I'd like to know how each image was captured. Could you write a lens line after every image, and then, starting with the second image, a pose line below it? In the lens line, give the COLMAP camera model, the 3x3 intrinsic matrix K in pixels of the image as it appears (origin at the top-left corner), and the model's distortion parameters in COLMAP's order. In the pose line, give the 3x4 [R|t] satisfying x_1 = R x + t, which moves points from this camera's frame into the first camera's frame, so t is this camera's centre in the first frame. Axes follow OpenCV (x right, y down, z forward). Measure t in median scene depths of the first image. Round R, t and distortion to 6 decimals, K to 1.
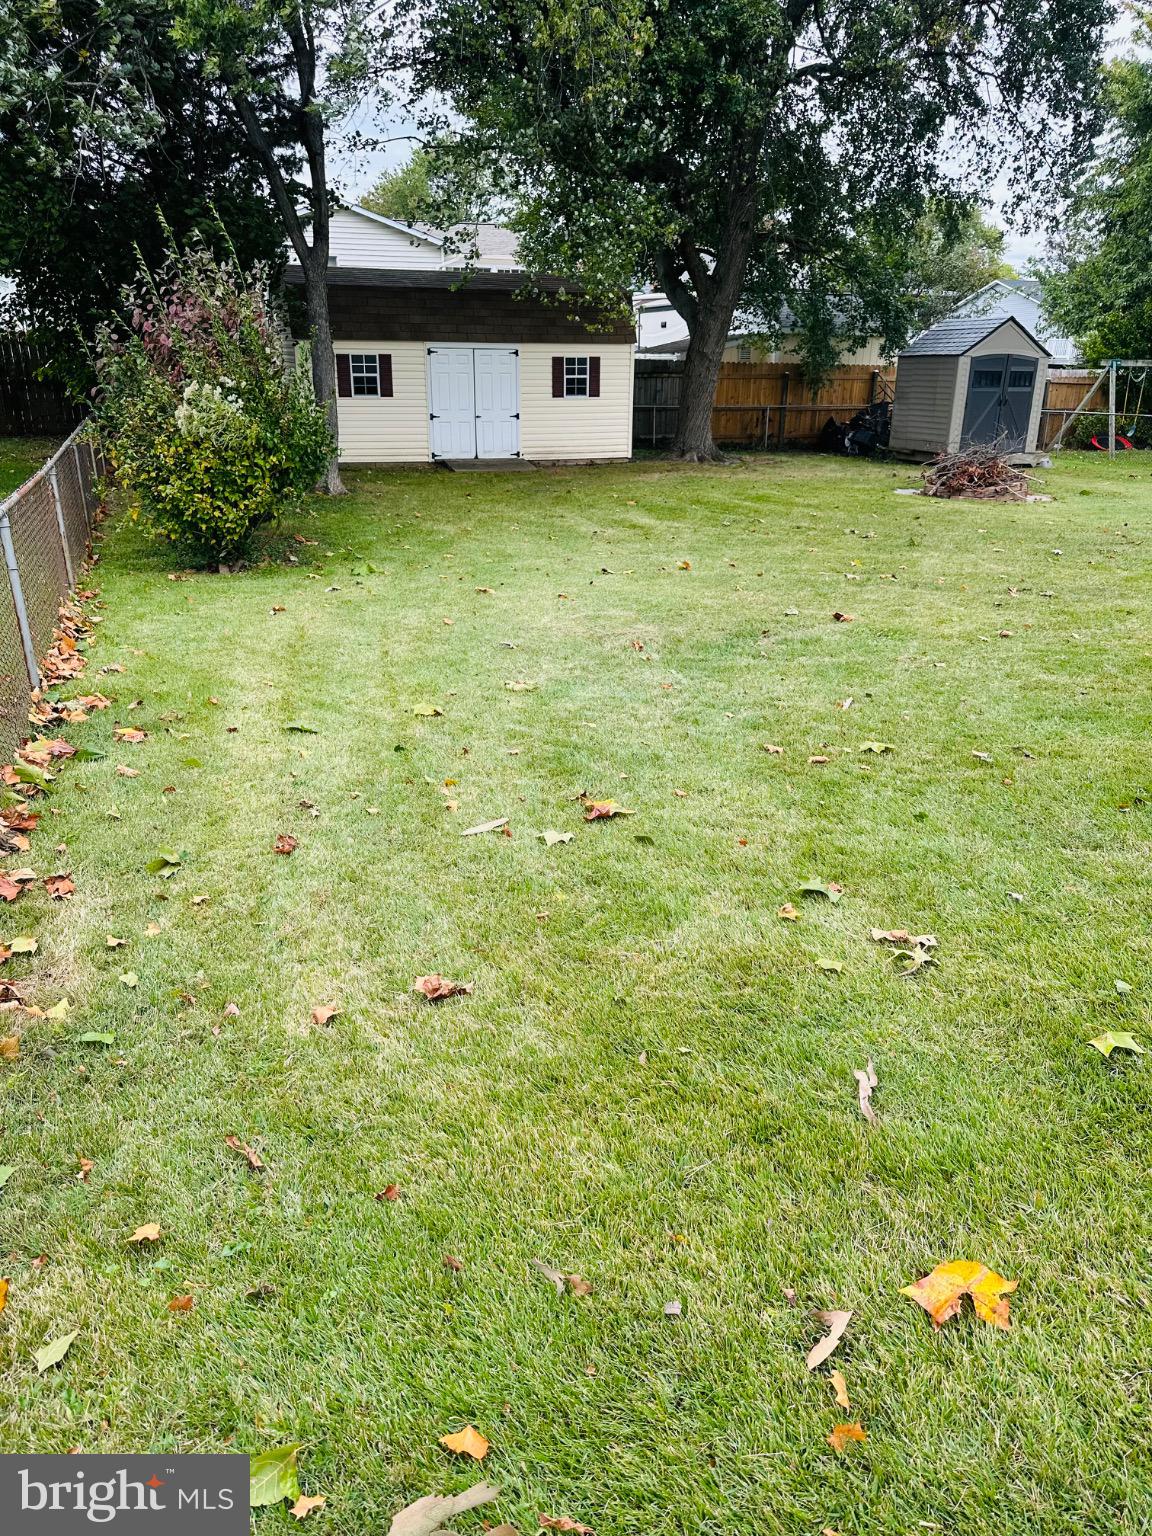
lens RADIAL K [[1080.3, 0, 577.3], [0, 1080.3, 766.8], [0, 0, 1]] dist [0.055190, 0.001199]
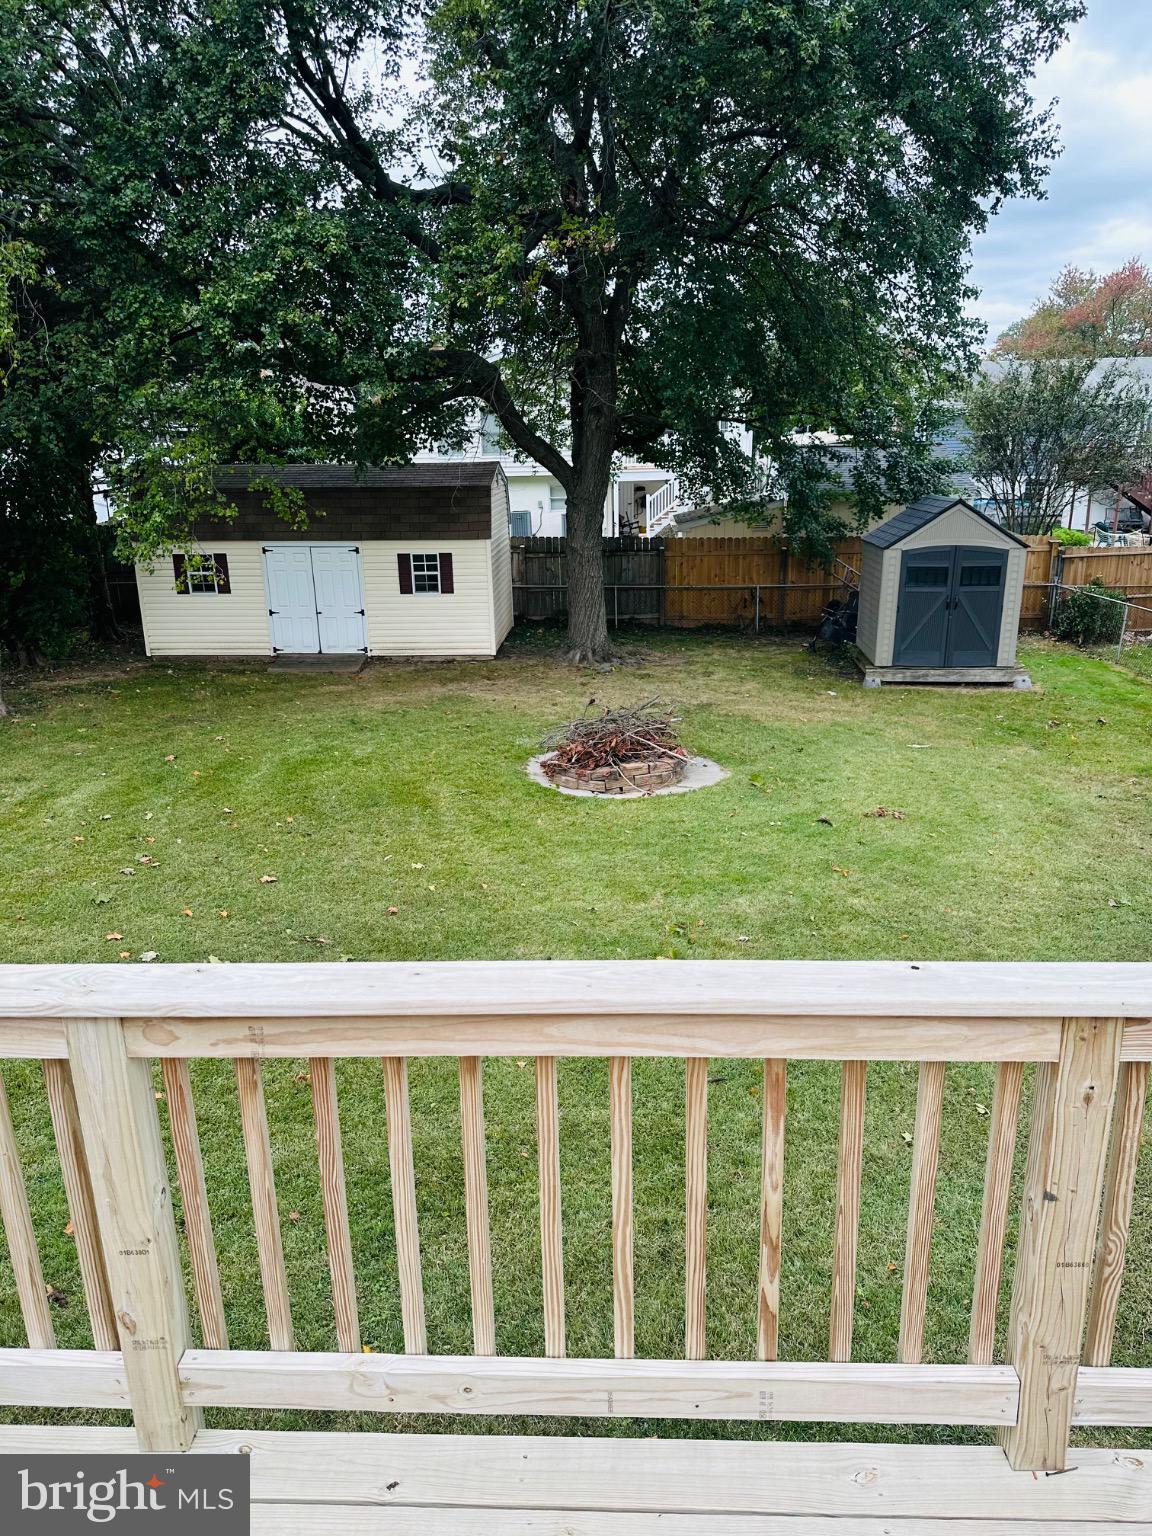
lens RADIAL K [[1080.3, 0, 576.7], [0, 1080.3, 770.5], [0, 0, 1]] dist [0.055190, 0.001199]
pose [[0.906101, 0.070083, -0.417216, 0.522135], [-0.136957, 0.981670, -0.132540, -0.082272], [0.400279, 0.177236, 0.899091, 0.232966]]
